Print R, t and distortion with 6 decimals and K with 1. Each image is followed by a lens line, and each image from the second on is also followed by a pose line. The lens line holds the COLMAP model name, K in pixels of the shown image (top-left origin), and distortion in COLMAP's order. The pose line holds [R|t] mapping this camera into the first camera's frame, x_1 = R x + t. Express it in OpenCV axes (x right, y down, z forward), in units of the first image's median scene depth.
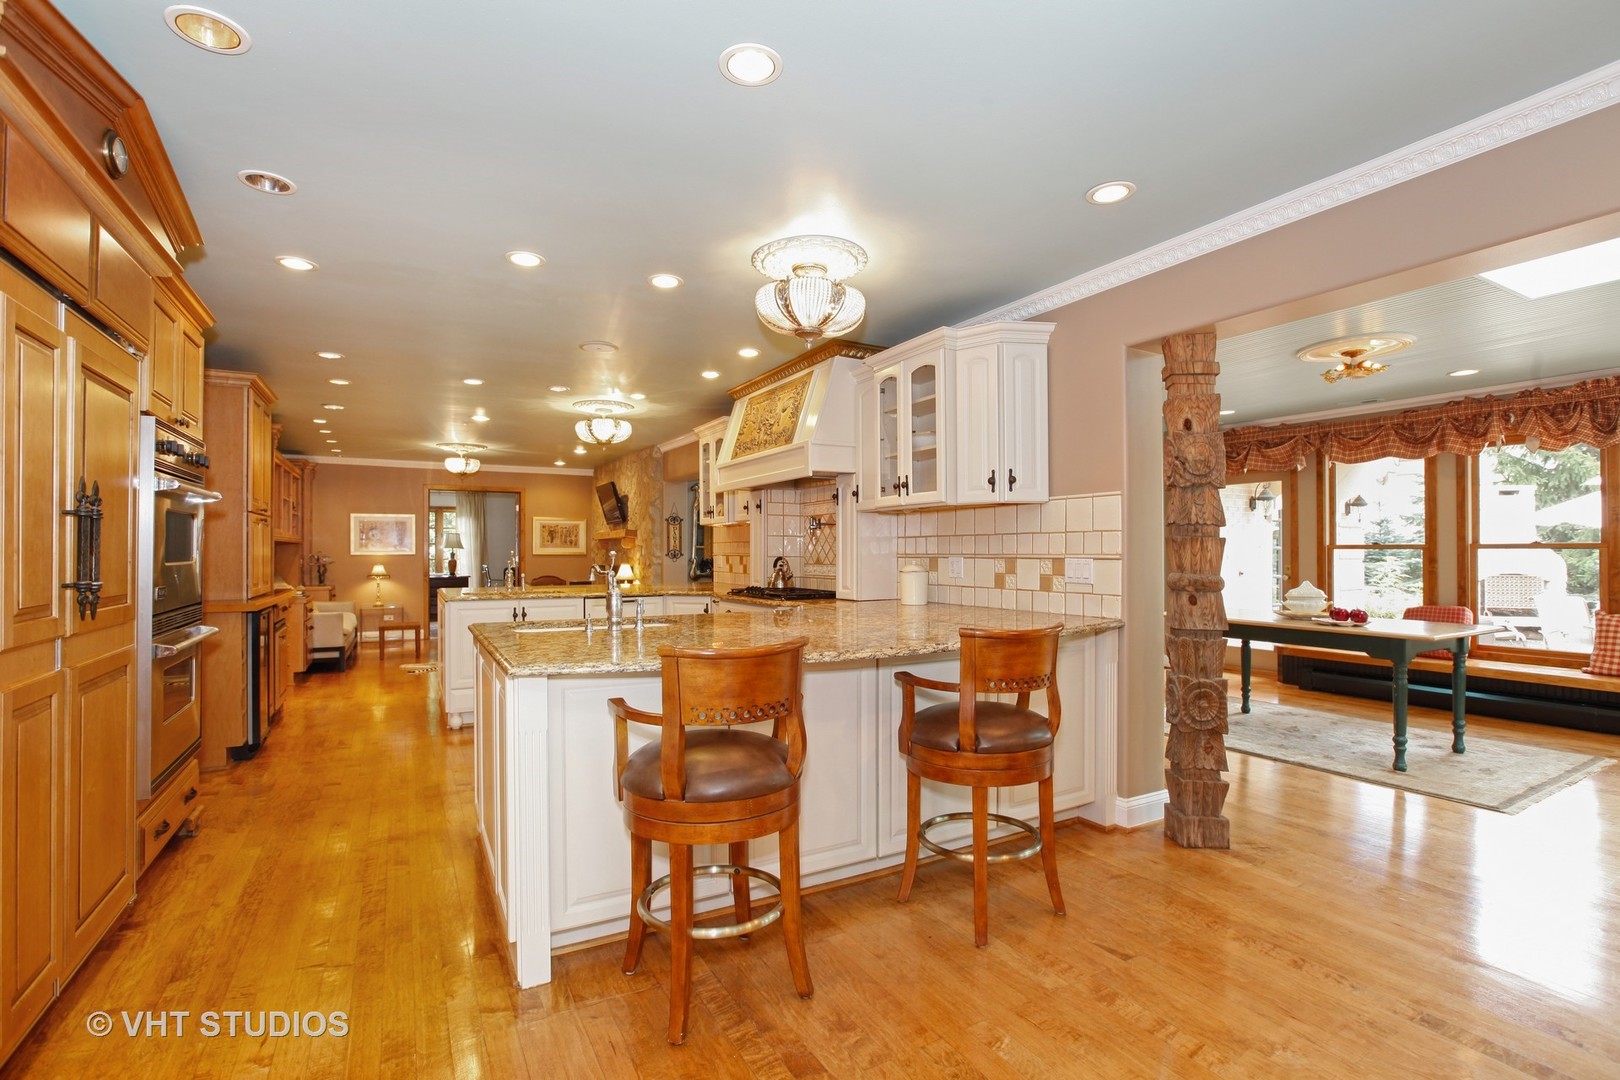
lens RADIAL K [[760.8, 0, 822.0], [0, 760.8, 555.1], [0, 0, 1]] dist [-0.024679, 0.009716]
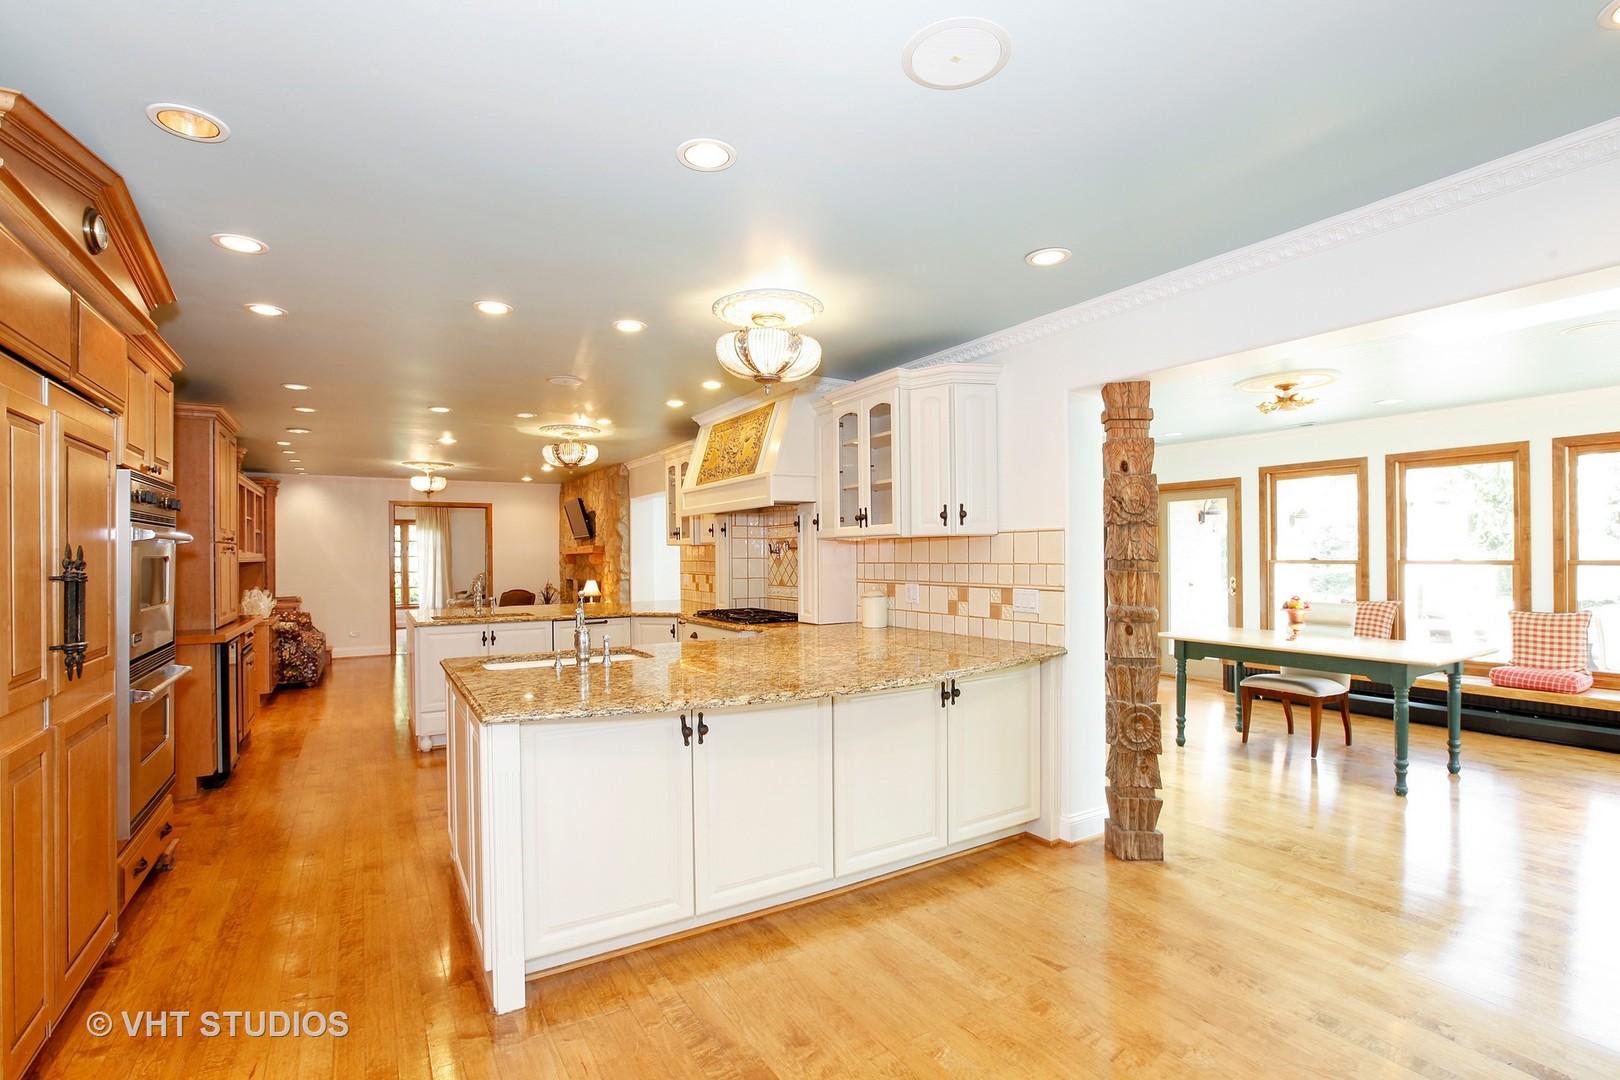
lens RADIAL K [[760.8, 0, 822.6], [0, 760.8, 560.3], [0, 0, 1]] dist [-0.024679, 0.009716]
pose [[0.999183, -0.004839, 0.040117, 0.015195], [0.004509, 0.999955, 0.008304, -0.052030], [-0.040156, -0.008116, 0.999160, -0.054885]]
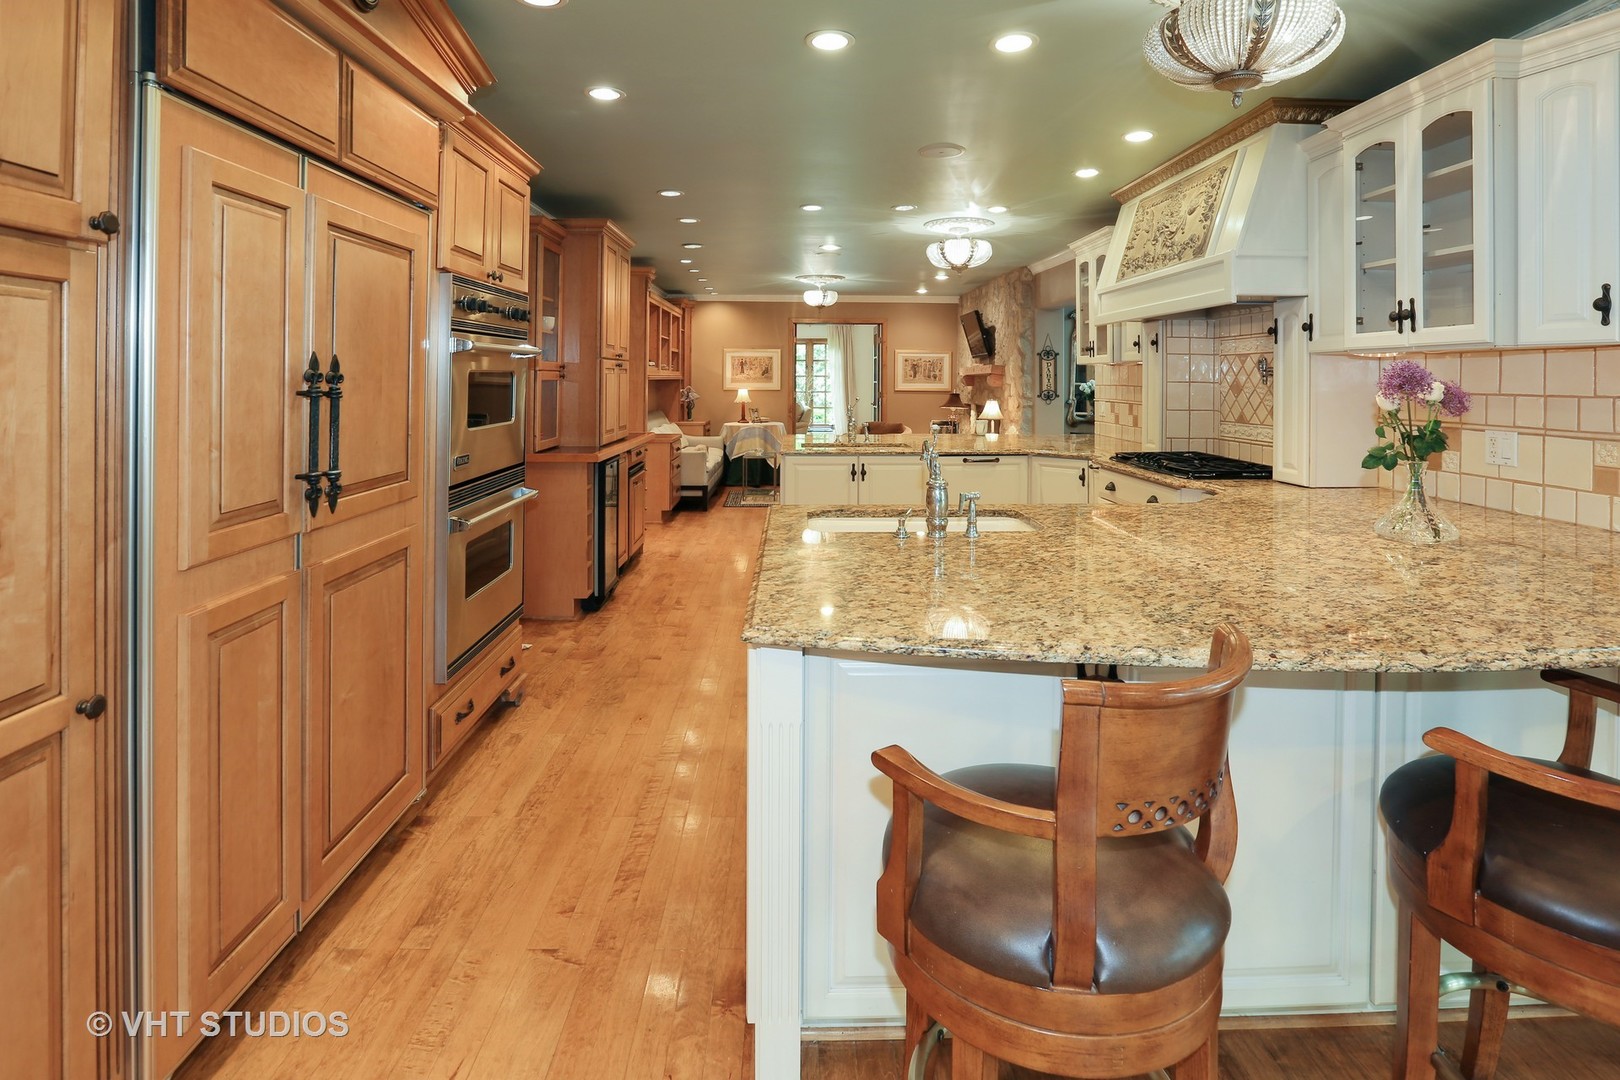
lens RADIAL K [[792.4, 0, 836.8], [0, 792.4, 373.6], [0, 0, 1]] dist [-0.030393, 0.004614]
pose [[0.892210, 0.004556, -0.451598, -0.020313], [-0.006721, 0.999972, -0.003190, -0.049472], [0.451571, 0.005882, 0.892216, 0.286500]]
